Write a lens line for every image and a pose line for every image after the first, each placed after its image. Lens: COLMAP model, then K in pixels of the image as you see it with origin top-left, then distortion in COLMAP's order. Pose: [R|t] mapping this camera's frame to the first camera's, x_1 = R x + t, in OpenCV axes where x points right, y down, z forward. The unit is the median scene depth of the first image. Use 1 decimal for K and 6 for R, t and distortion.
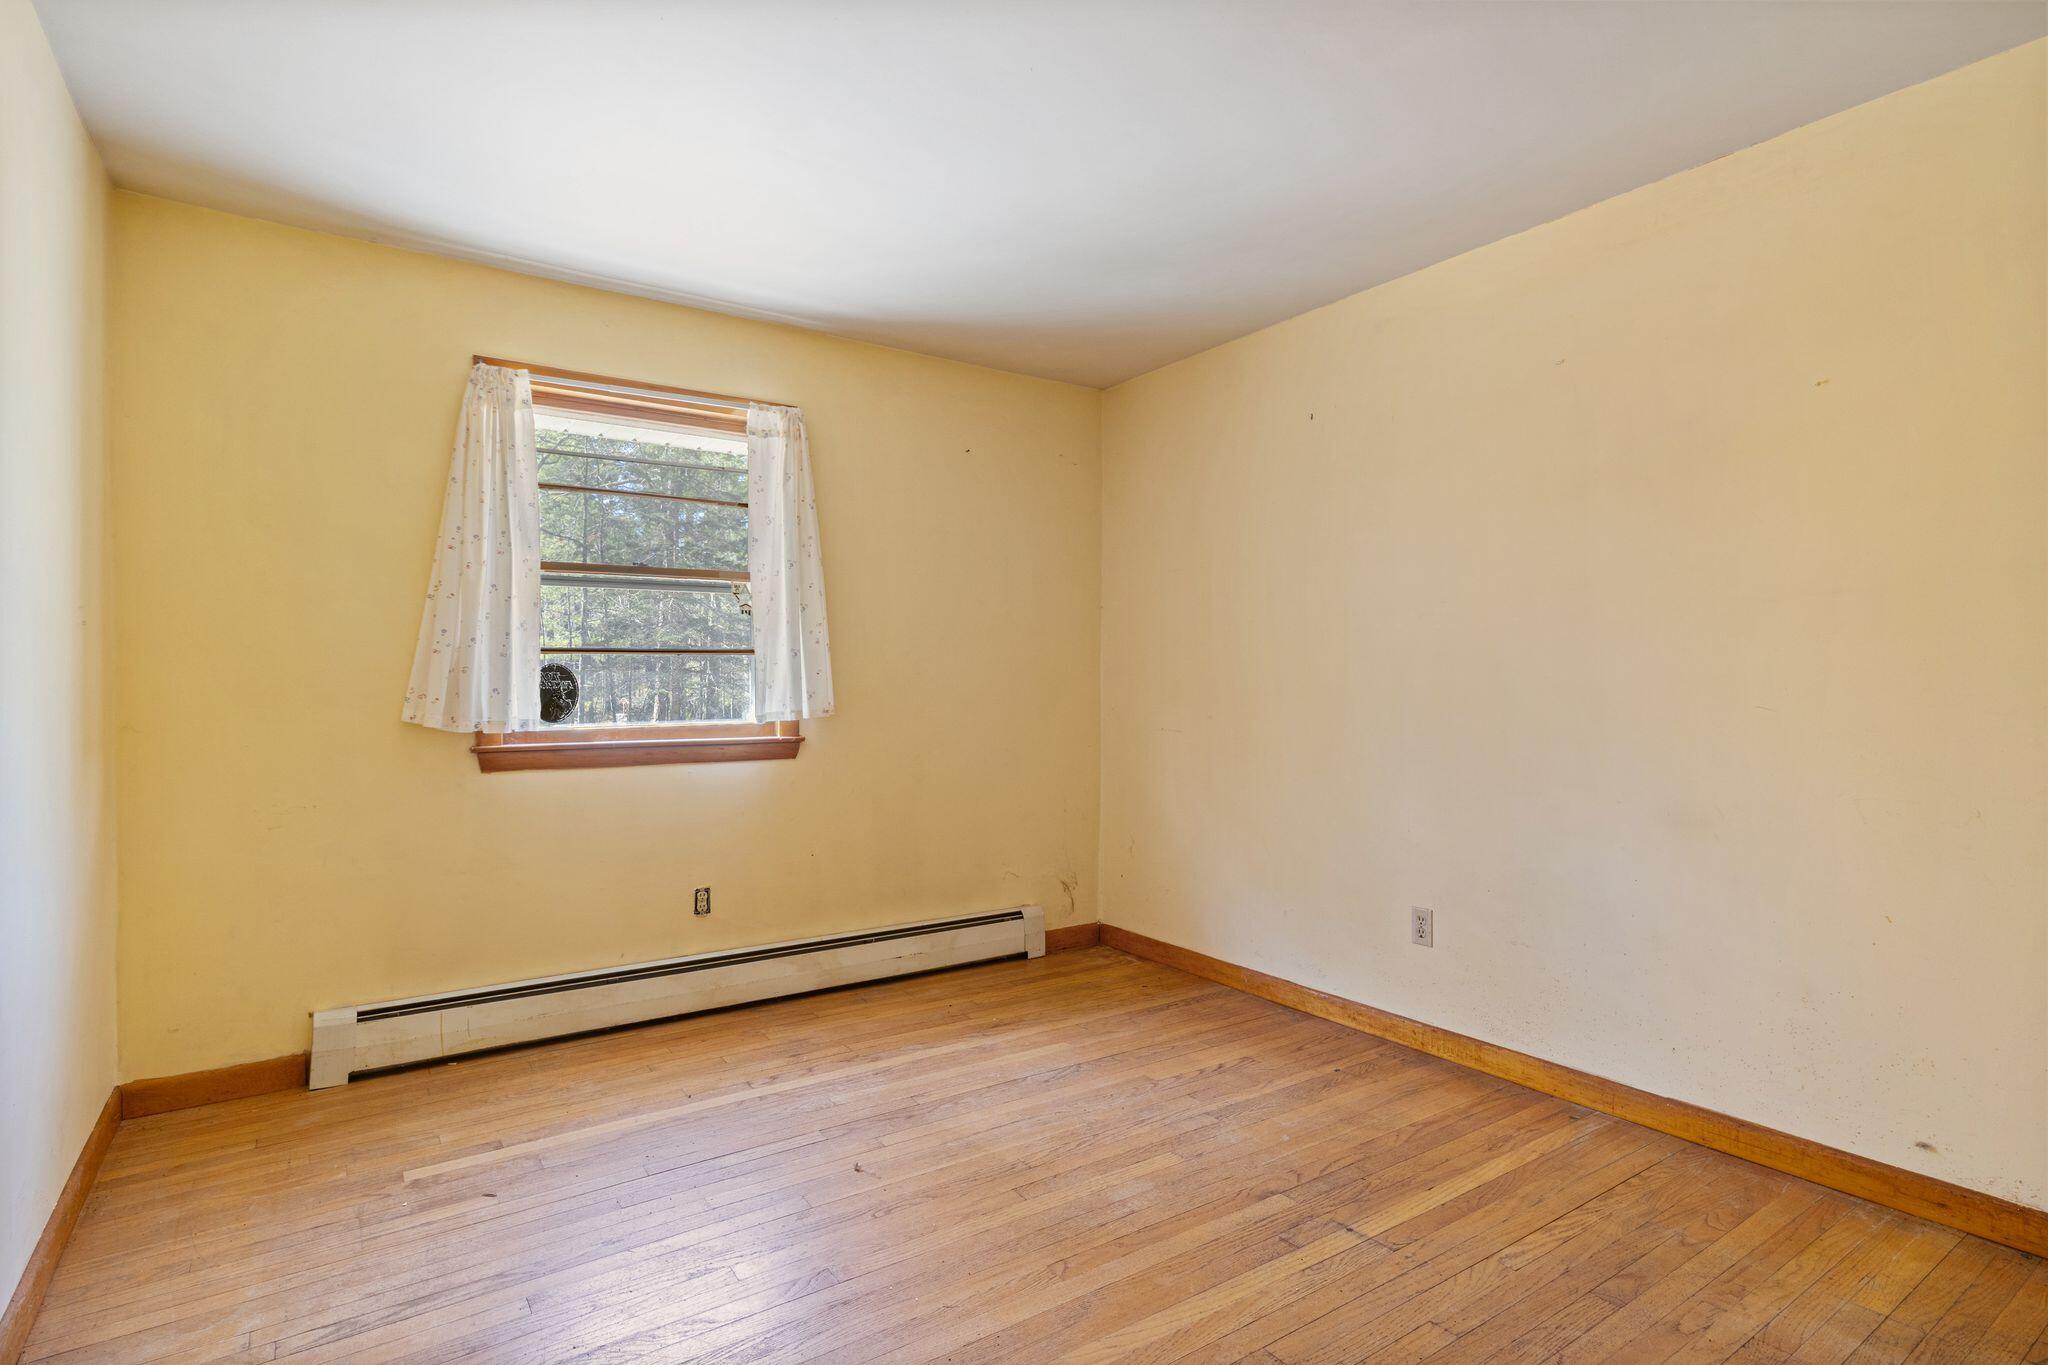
lens RADIAL K [[1036.2, 0, 1024.0], [0, 1036.2, 682.5], [0, 0, 1]] dist [-0.015566, 0.000689]
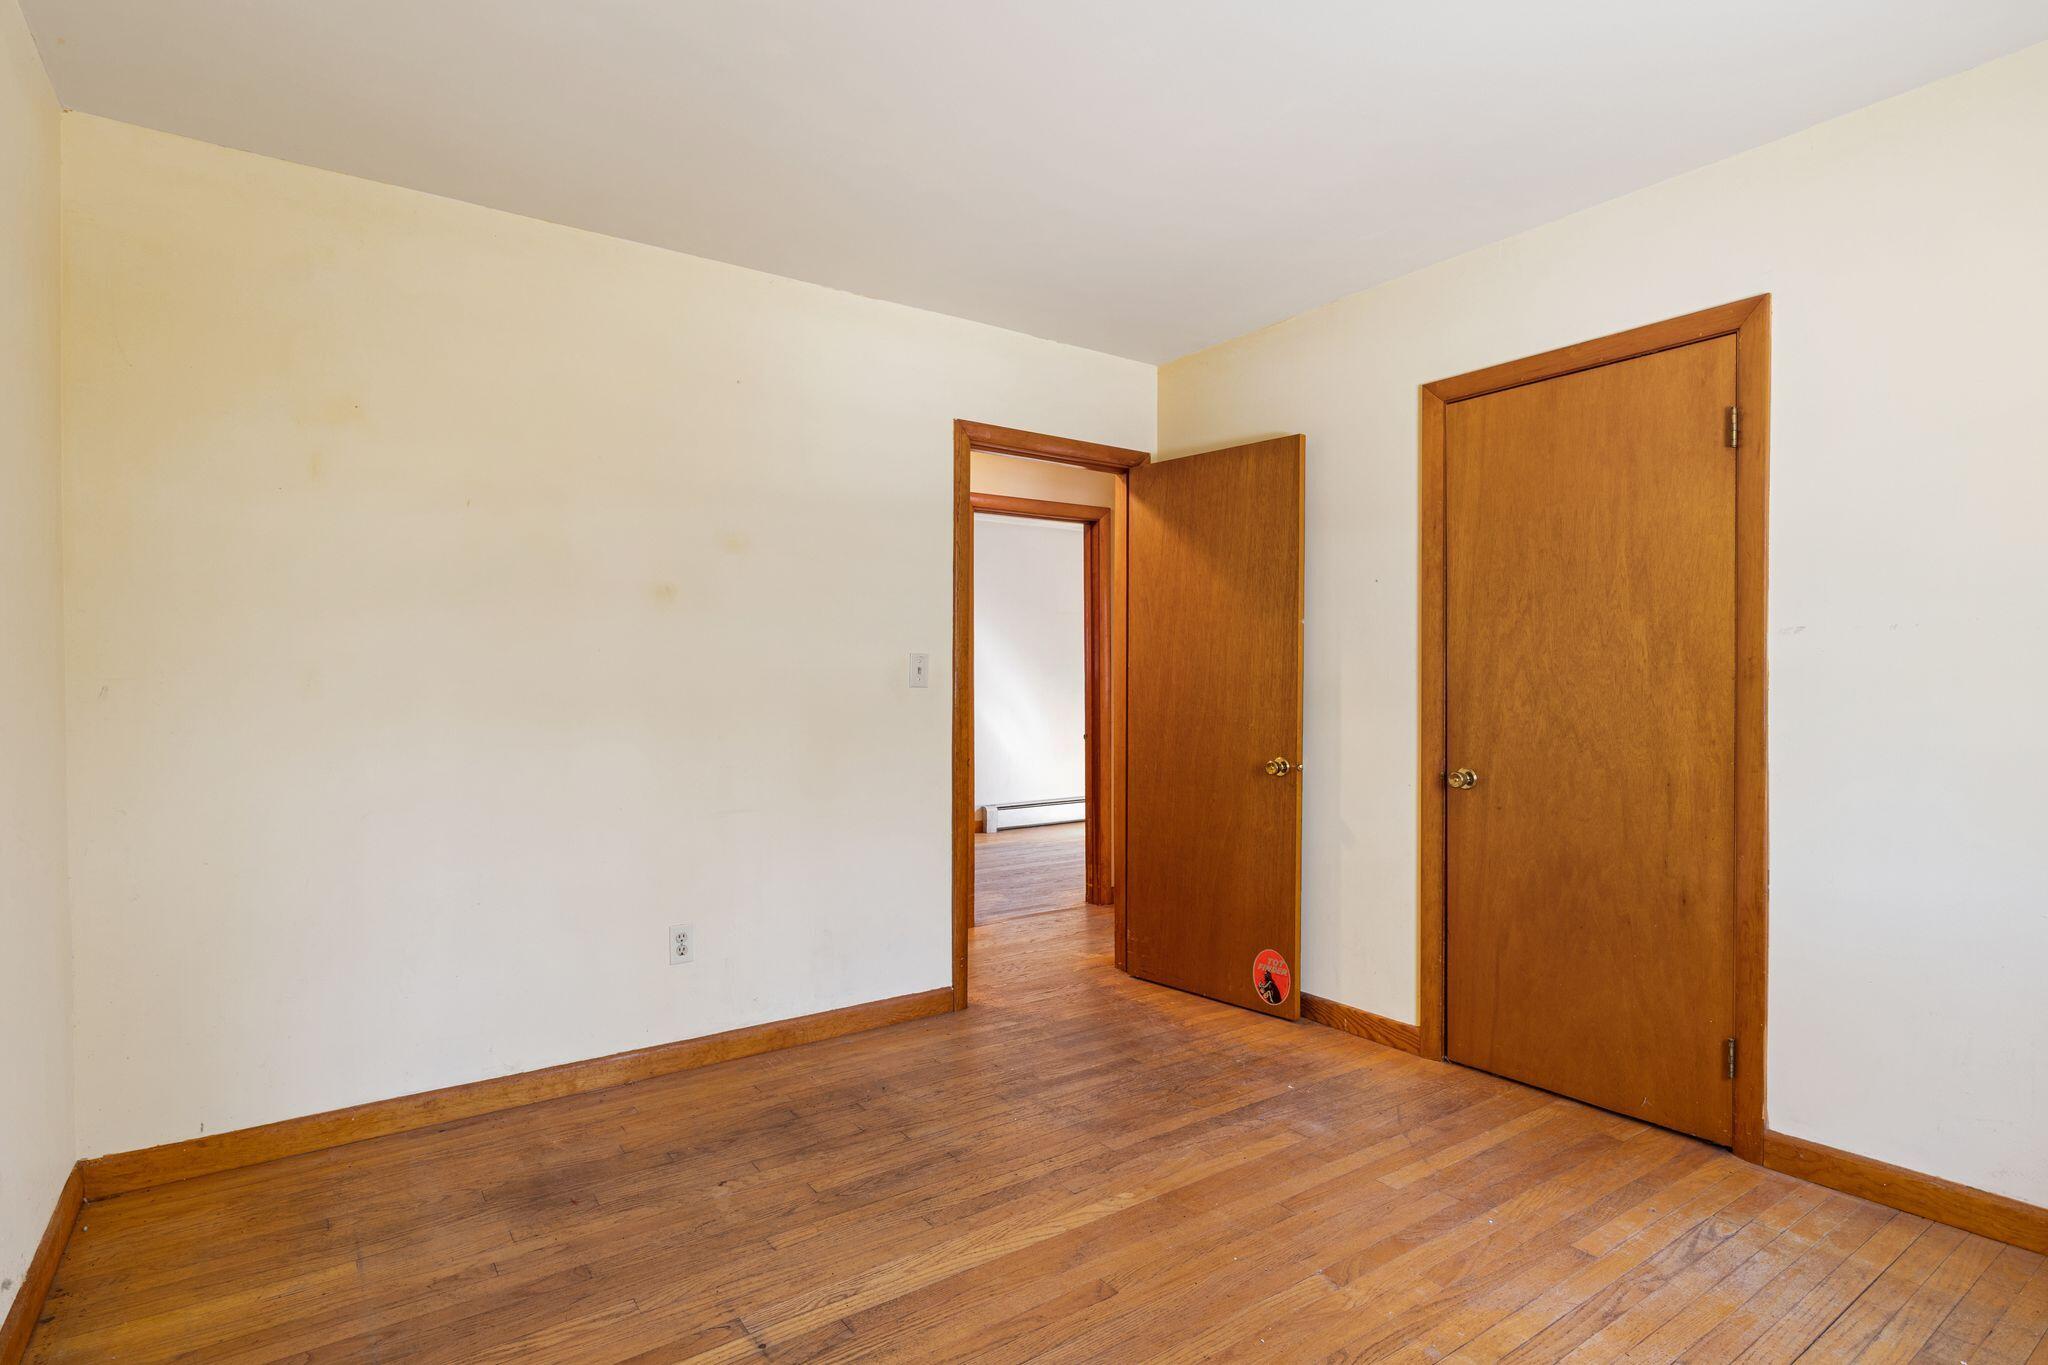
lens RADIAL K [[1036.2, 0, 1024.0], [0, 1036.2, 682.5], [0, 0, 1]] dist [-0.015566, 0.000689]
pose [[-0.999802, 0.002250, -0.019783, 0.131456], [0.002300, 0.999994, -0.002493, -0.001347], [0.019777, -0.002538, -0.999801, 1.998906]]
